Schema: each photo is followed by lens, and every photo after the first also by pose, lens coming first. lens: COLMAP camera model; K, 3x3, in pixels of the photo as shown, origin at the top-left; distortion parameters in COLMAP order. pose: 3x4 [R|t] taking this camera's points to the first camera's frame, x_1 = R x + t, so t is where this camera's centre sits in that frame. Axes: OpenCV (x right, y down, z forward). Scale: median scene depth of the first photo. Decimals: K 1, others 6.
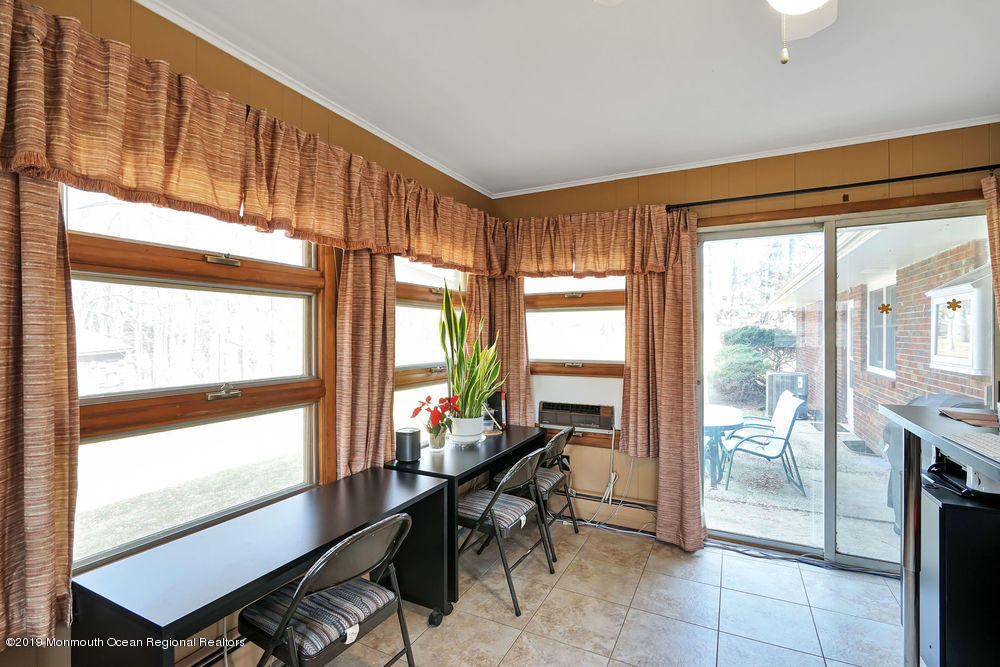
lens RADIAL K [[462.5, 0, 504.0], [0, 462.5, 341.1], [0, 0, 1]] dist [-0.001607, 0.000455]
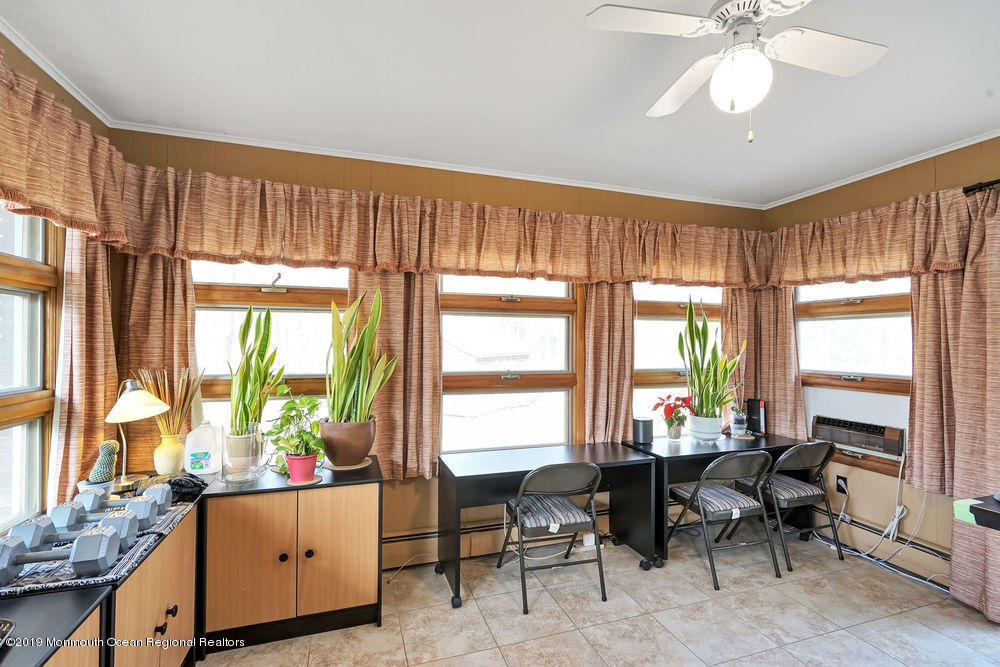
lens RADIAL K [[462.5, 0, 504.0], [0, 462.5, 341.1], [0, 0, 1]] dist [-0.001607, 0.000455]
pose [[0.718298, 0.004657, -0.695720, 0.369608], [-0.017567, 0.999780, -0.011446, 0.001961], [0.695514, 0.020443, 0.718222, -0.163016]]
